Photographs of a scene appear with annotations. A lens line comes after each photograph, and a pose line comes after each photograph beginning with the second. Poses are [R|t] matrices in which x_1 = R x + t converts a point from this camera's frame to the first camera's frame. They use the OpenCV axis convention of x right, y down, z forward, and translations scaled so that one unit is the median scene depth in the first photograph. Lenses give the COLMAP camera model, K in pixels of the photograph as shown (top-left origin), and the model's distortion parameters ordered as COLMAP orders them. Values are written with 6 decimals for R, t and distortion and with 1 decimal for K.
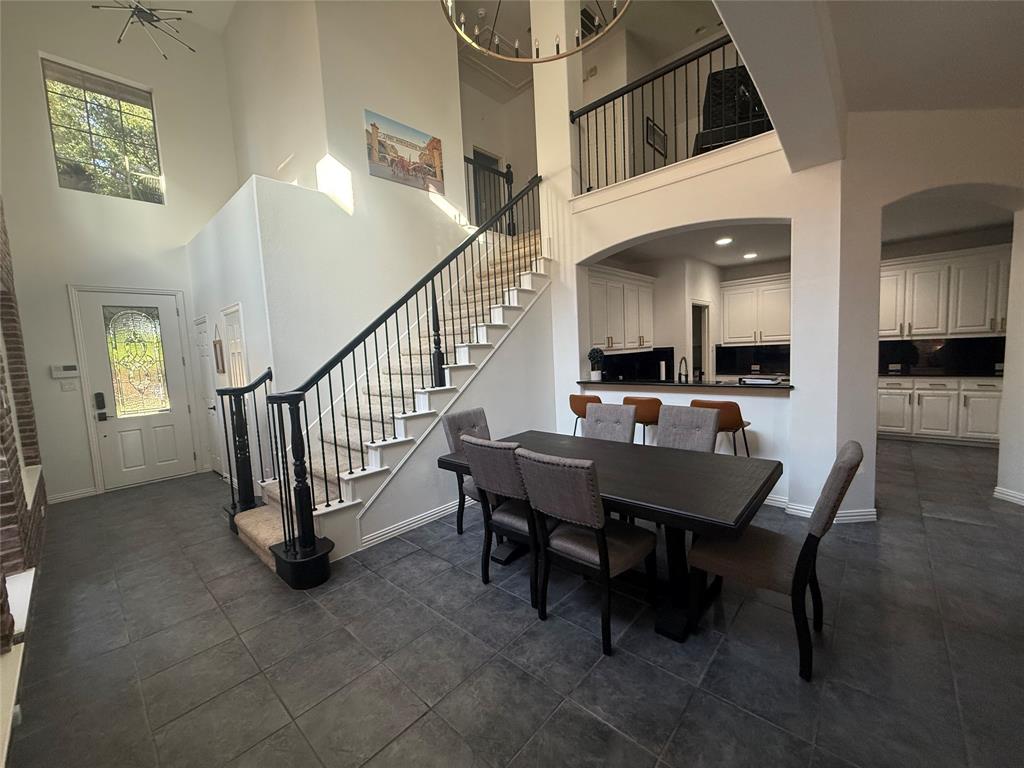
lens RADIAL K [[409.1, 0, 512.4], [0, 409.1, 377.6], [0, 0, 1]] dist [0.002164, 0.000114]
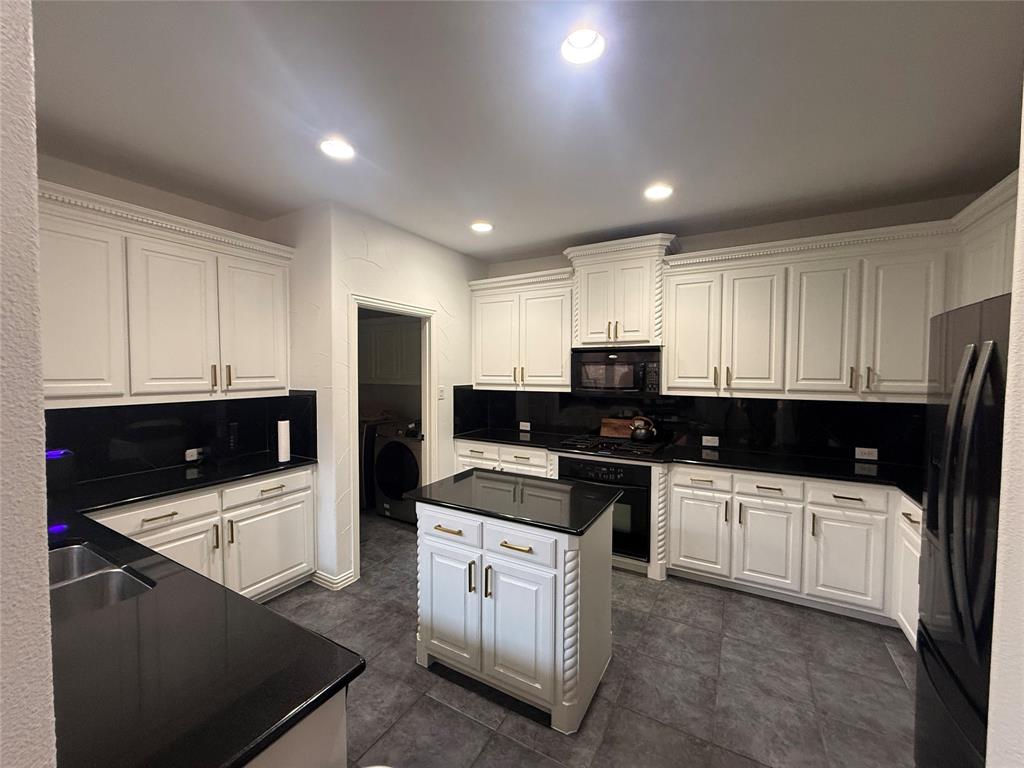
lens RADIAL K [[409.1, 0, 511.0], [0, 409.1, 378.1], [0, 0, 1]] dist [0.002164, 0.000114]
pose [[0.972498, 0.045426, 0.228437, 0.555648], [-0.032559, 0.997680, -0.059782, -0.075758], [-0.230623, 0.050701, 0.971721, 0.528397]]
